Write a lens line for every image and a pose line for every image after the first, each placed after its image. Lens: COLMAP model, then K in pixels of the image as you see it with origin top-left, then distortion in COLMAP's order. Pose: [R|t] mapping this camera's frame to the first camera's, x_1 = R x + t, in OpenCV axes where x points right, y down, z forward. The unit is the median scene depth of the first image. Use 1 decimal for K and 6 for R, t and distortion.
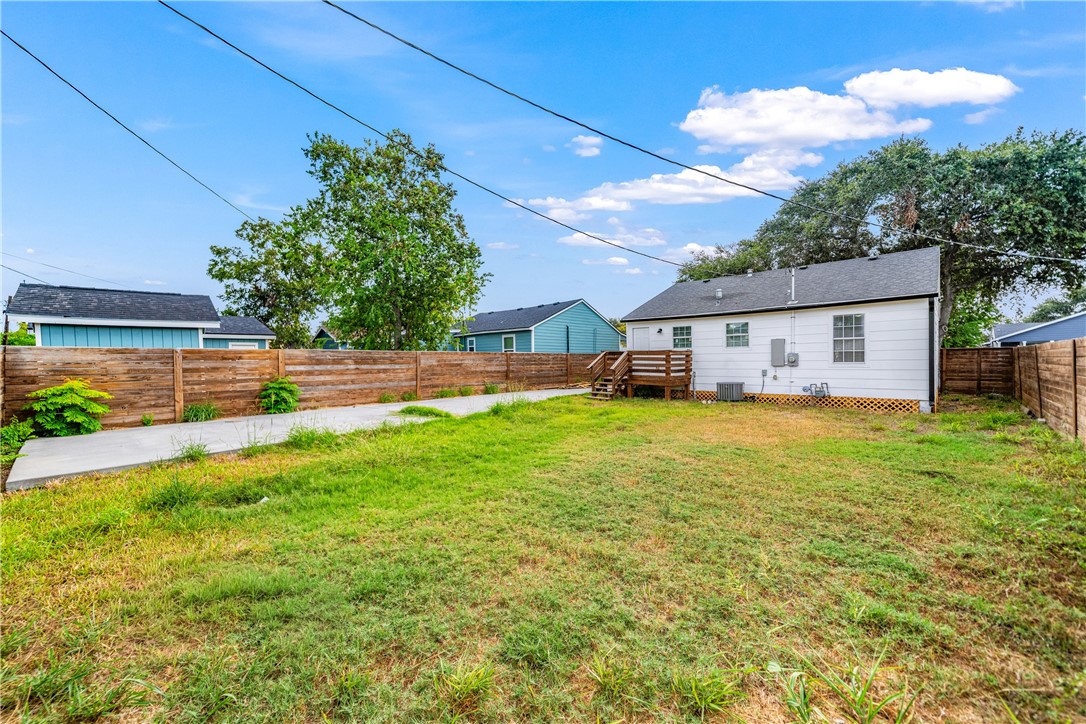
lens RADIAL K [[404.9, 0, 543.0], [0, 404.9, 362.0], [0, 0, 1]] dist [0.000497, 0.000020]
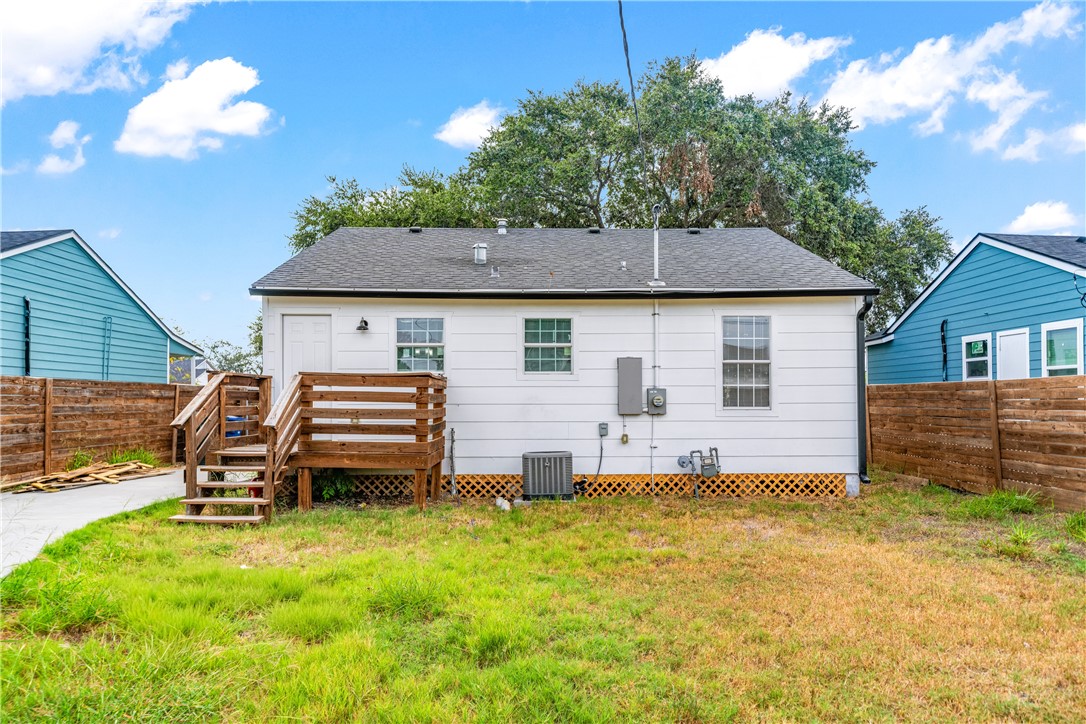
lens RADIAL K [[730.3, 0, 543.0], [0, 730.3, 362.0], [0, 0, 1]] dist [0.006673, 0.001130]
pose [[0.724654, 0.045955, 0.687579, -0.079883], [-0.003072, 0.997979, -0.063464, 0.003016], [-0.689106, 0.043877, 0.723331, 0.438569]]
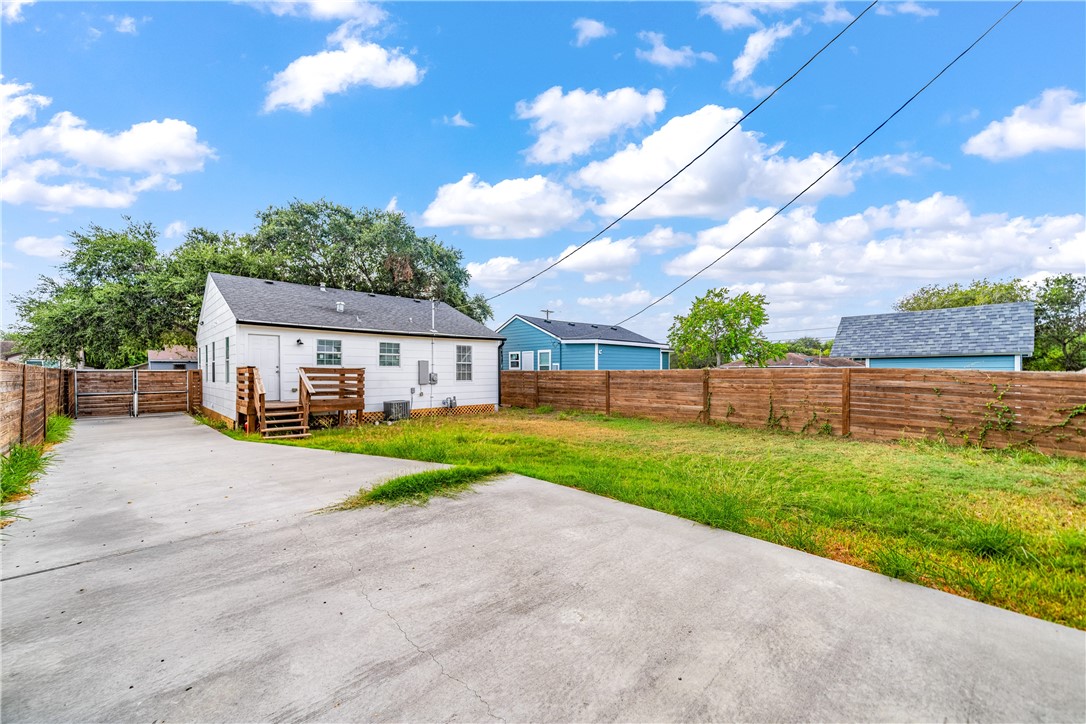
lens RADIAL K [[404.9, 0, 543.0], [0, 404.9, 362.0], [0, 0, 1]] dist [0.000497, 0.000020]
pose [[0.075242, 0.035767, 0.996524, -0.529853], [0.005142, 0.999329, -0.036256, -0.009218], [-0.997152, 0.007852, 0.075008, 0.558645]]
